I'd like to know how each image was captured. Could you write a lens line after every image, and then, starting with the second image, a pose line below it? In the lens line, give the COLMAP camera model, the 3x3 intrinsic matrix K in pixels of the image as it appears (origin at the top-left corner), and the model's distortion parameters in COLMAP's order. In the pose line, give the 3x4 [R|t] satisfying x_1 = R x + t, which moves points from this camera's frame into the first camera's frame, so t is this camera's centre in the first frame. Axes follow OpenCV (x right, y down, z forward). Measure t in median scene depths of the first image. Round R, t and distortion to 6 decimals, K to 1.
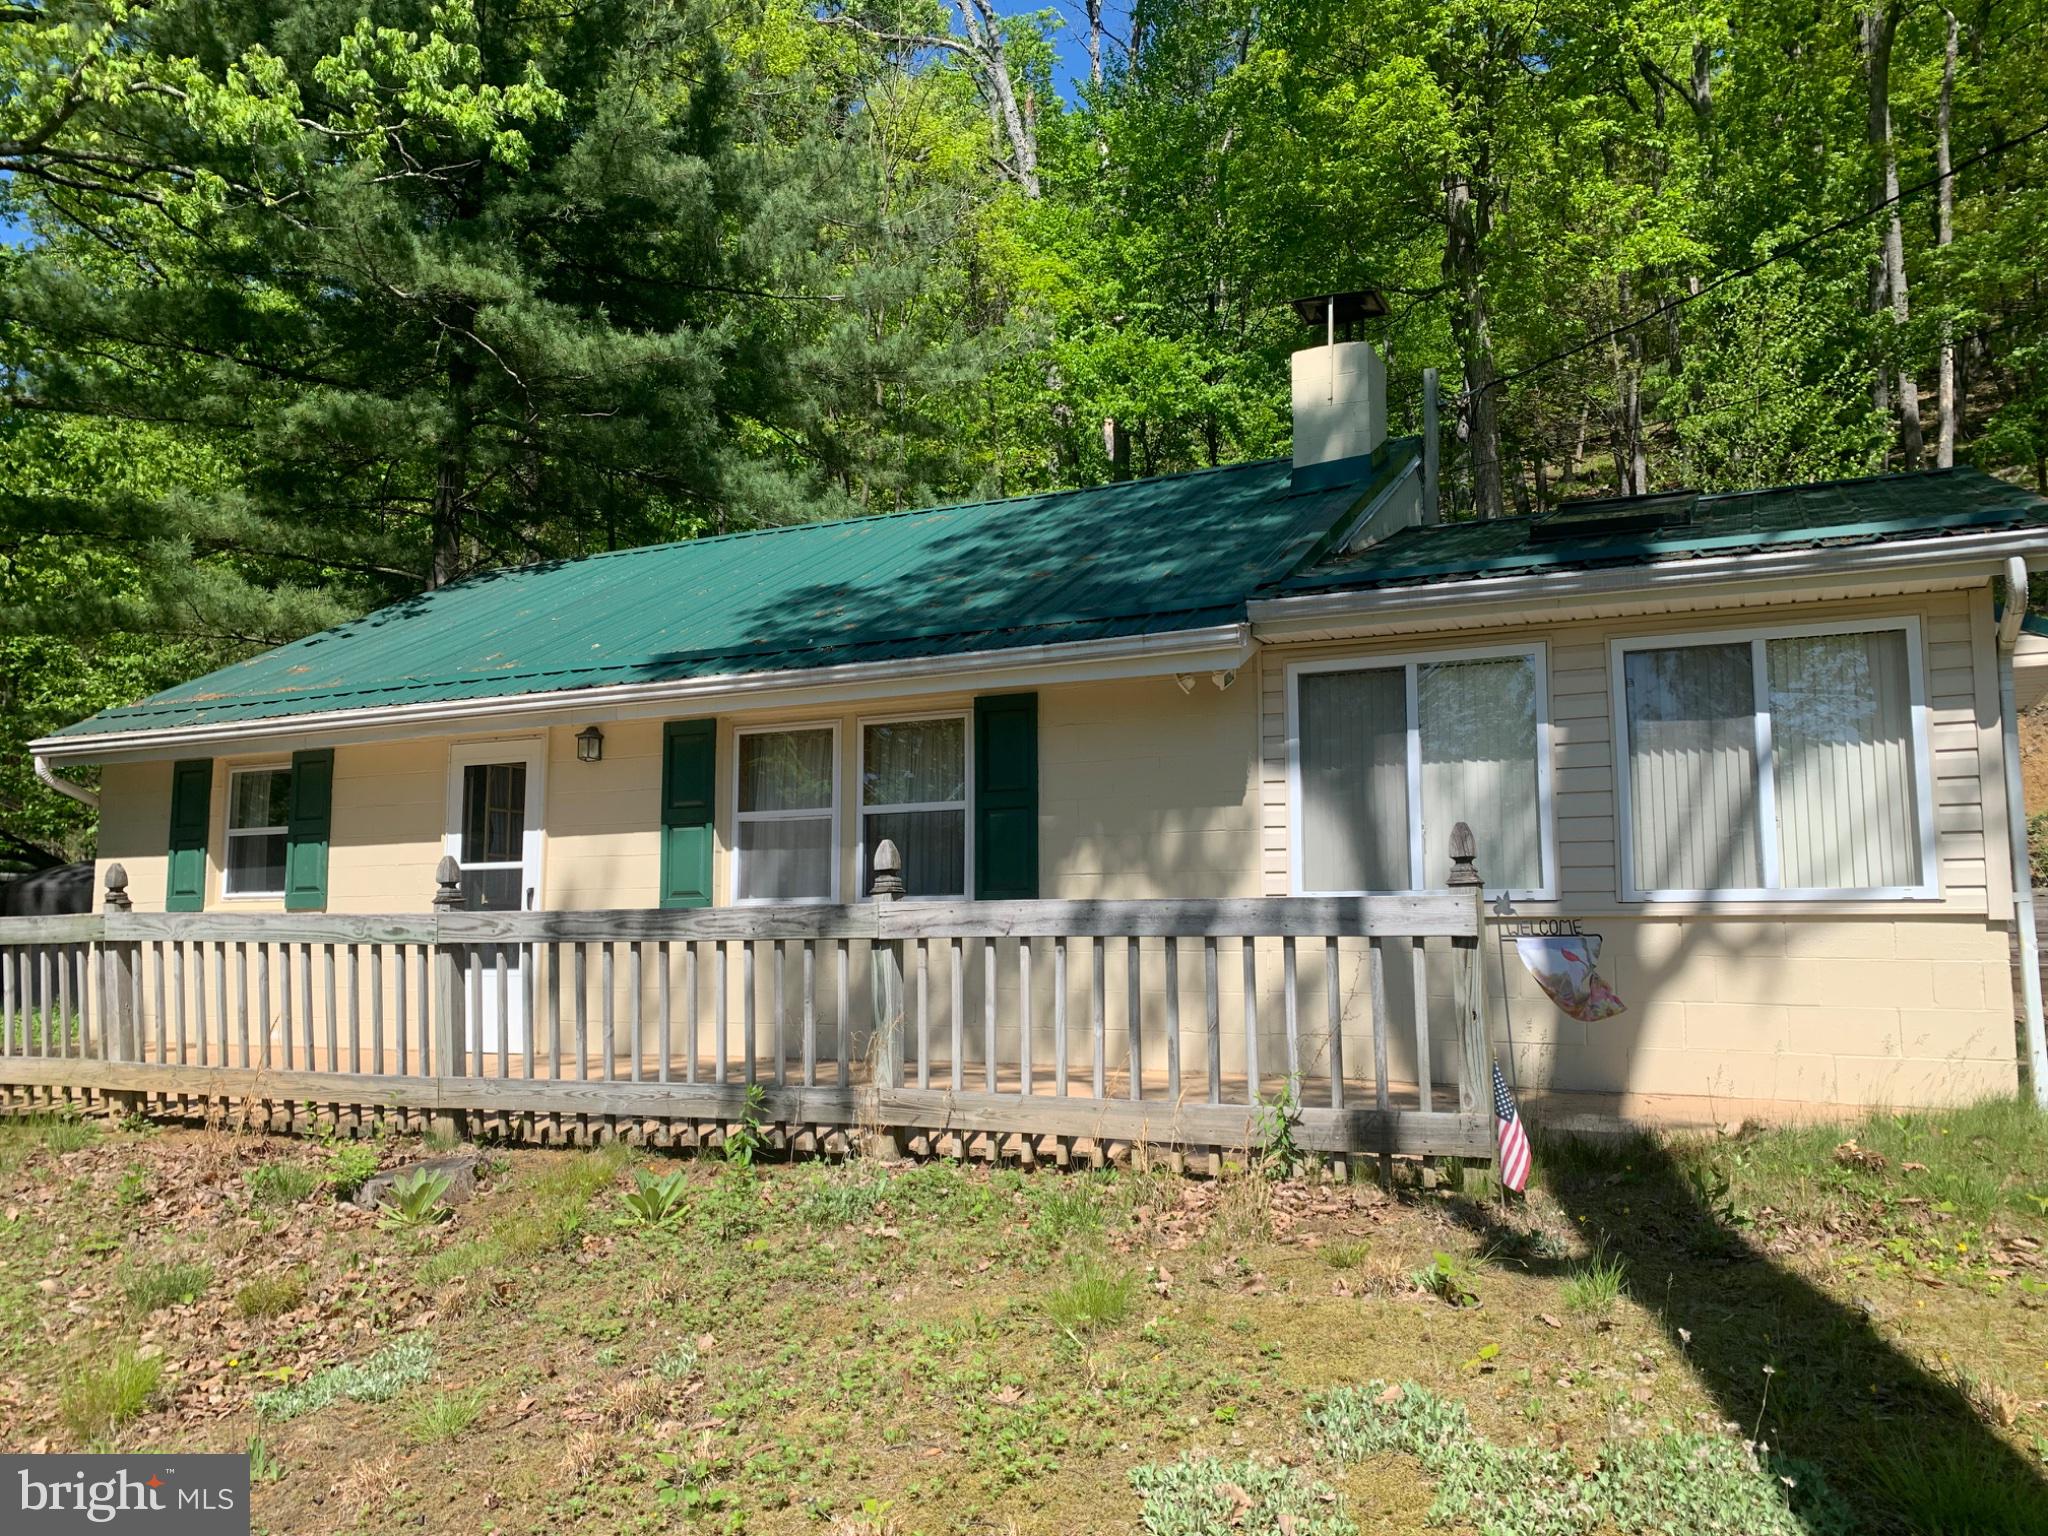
lens RADIAL K [[1597.2, 0, 1034.3], [0, 1597.2, 756.2], [0, 0, 1]] dist [0.112879, -0.153350]
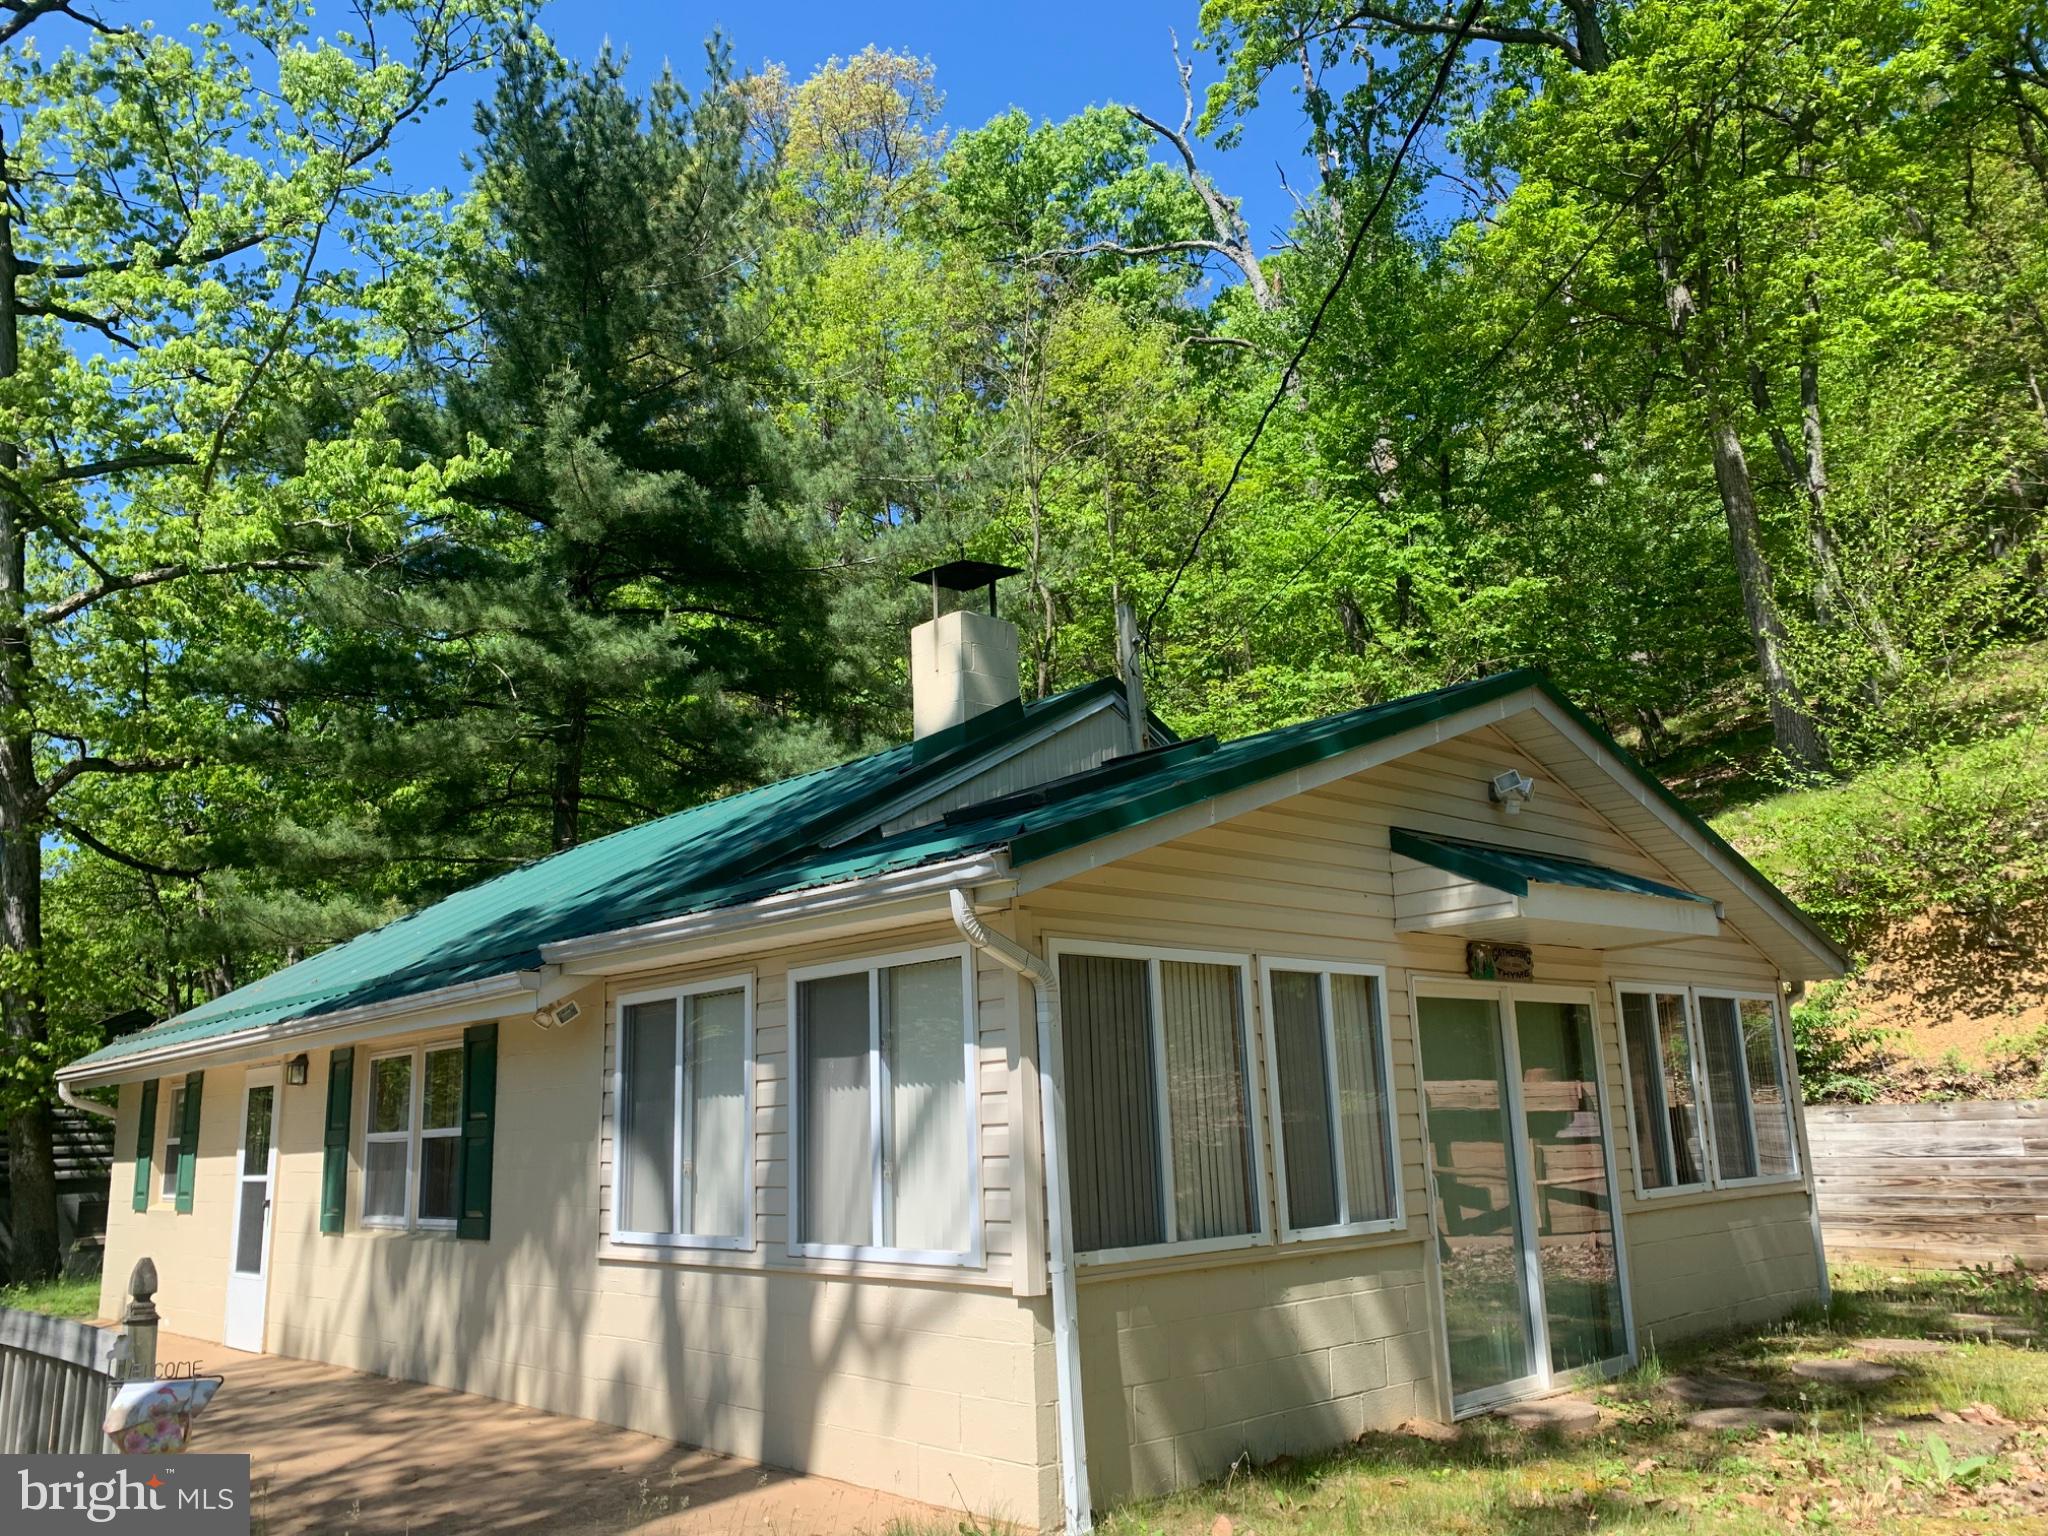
lens RADIAL K [[1597.2, 0, 1034.3], [0, 1597.2, 756.2], [0, 0, 1]] dist [0.112879, -0.153350]
pose [[0.921438, -0.112669, -0.371830, 0.690494], [0.078449, 0.991271, -0.105961, -0.068537], [0.380523, 0.068467, 0.922234, 0.130947]]
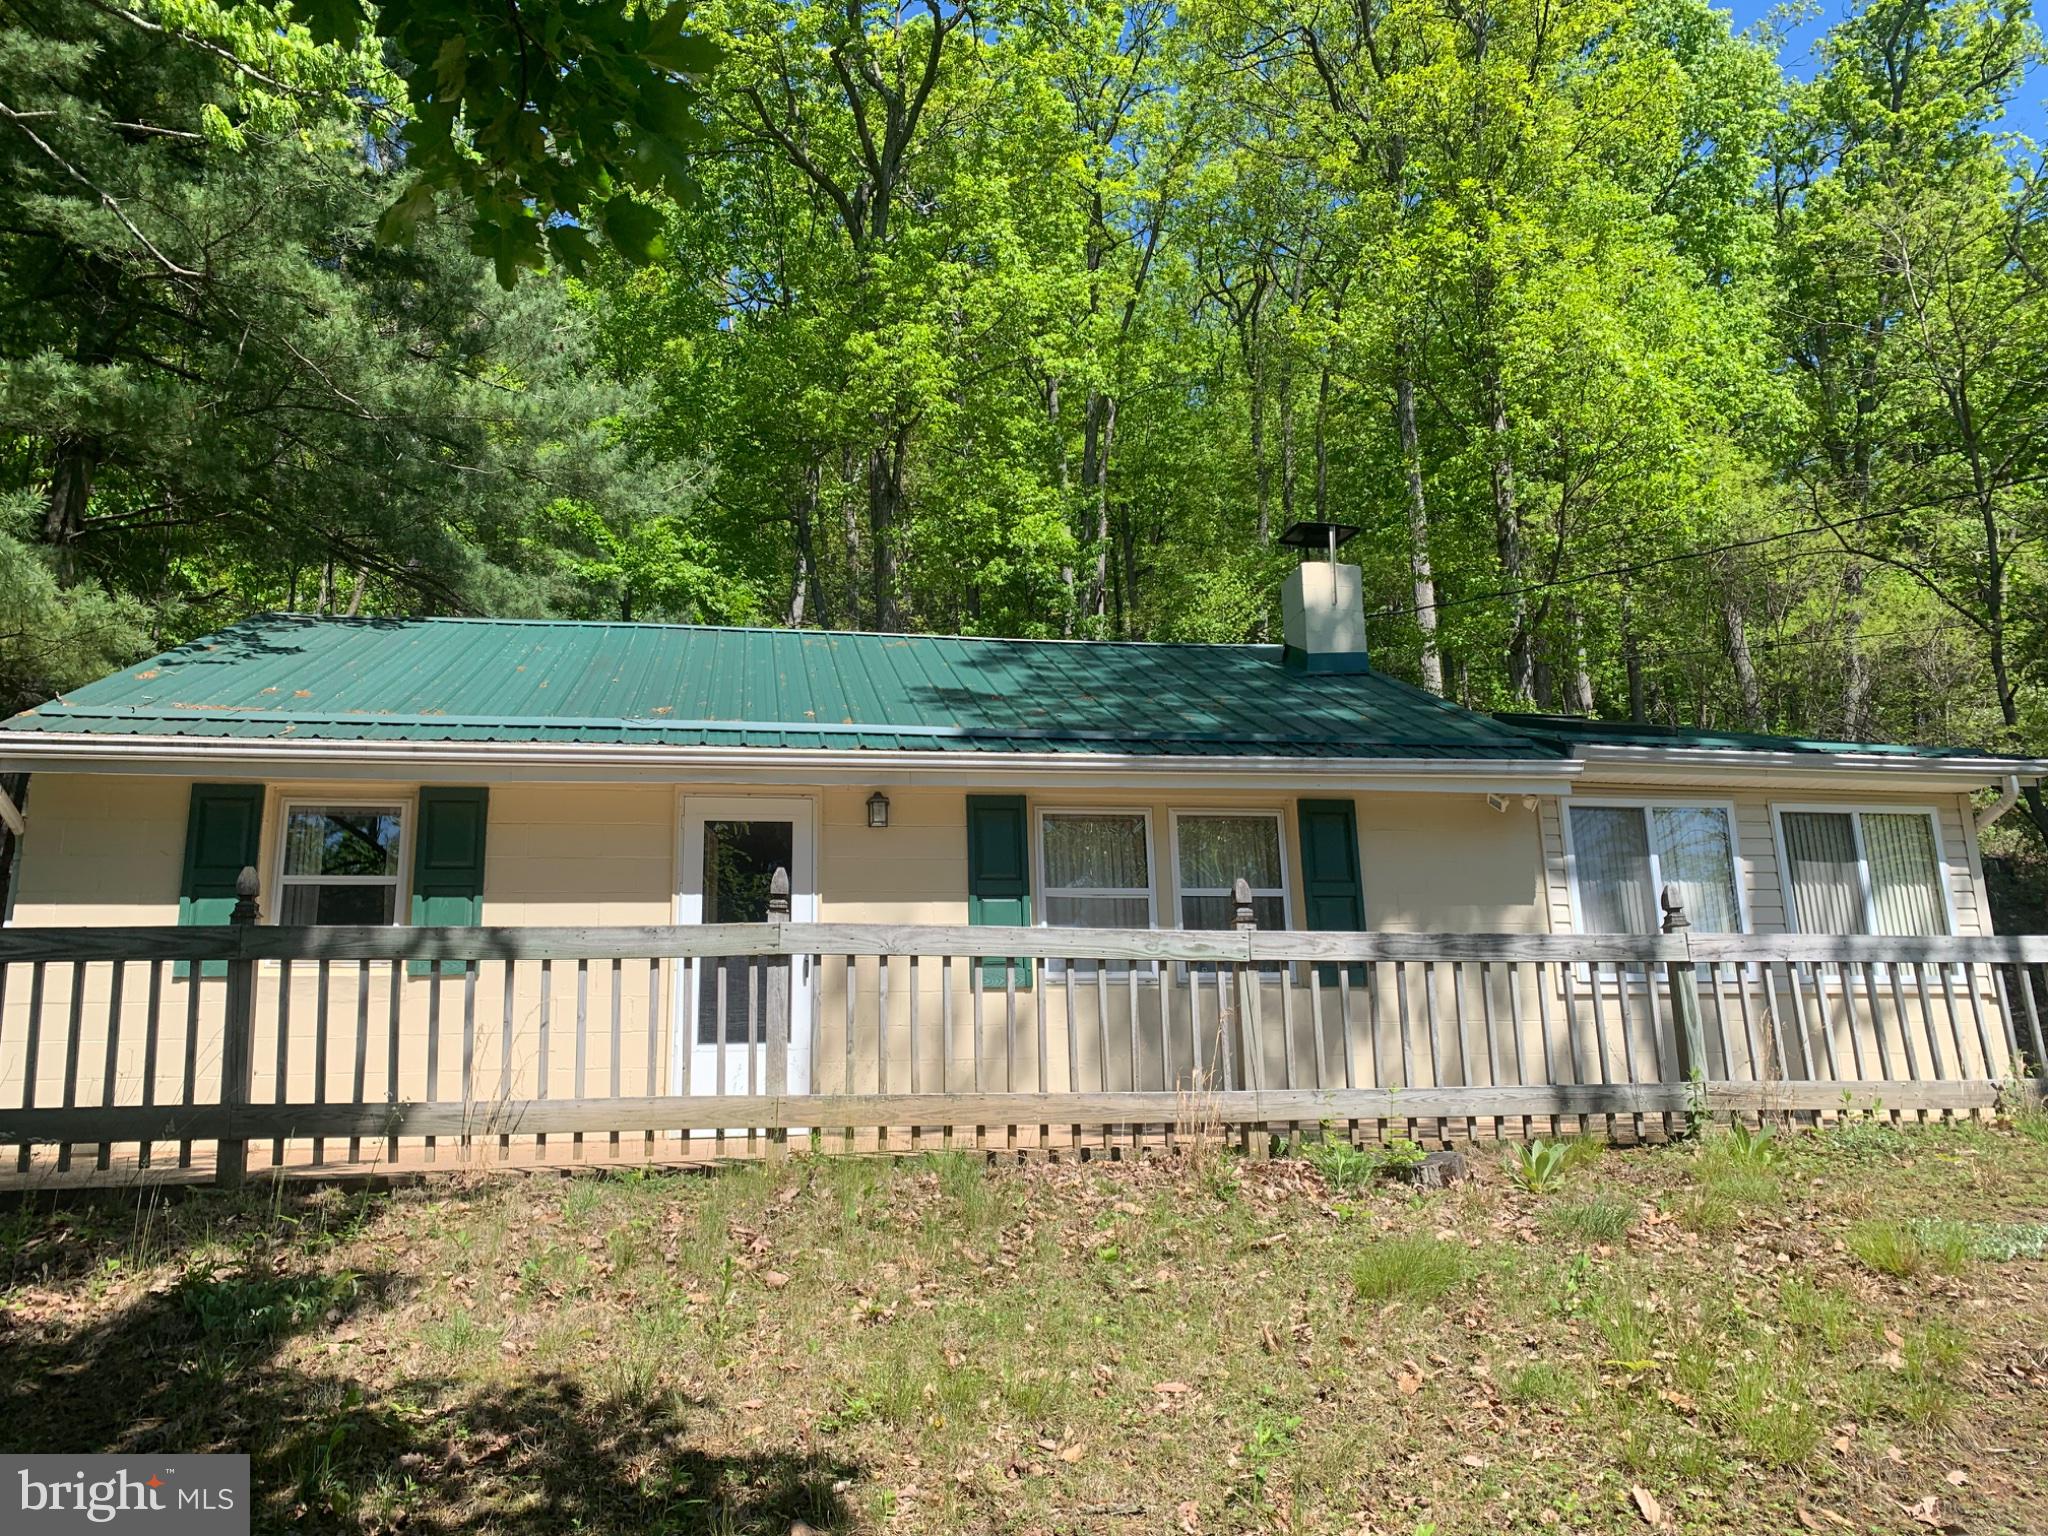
lens RADIAL K [[1597.2, 0, 1034.3], [0, 1597.2, 756.2], [0, 0, 1]] dist [0.112879, -0.153350]
pose [[0.812324, 0.130592, 0.568397, -0.795143], [-0.046754, 0.986053, -0.159732, 0.117521], [-0.581329, 0.103179, 0.807100, 0.169410]]
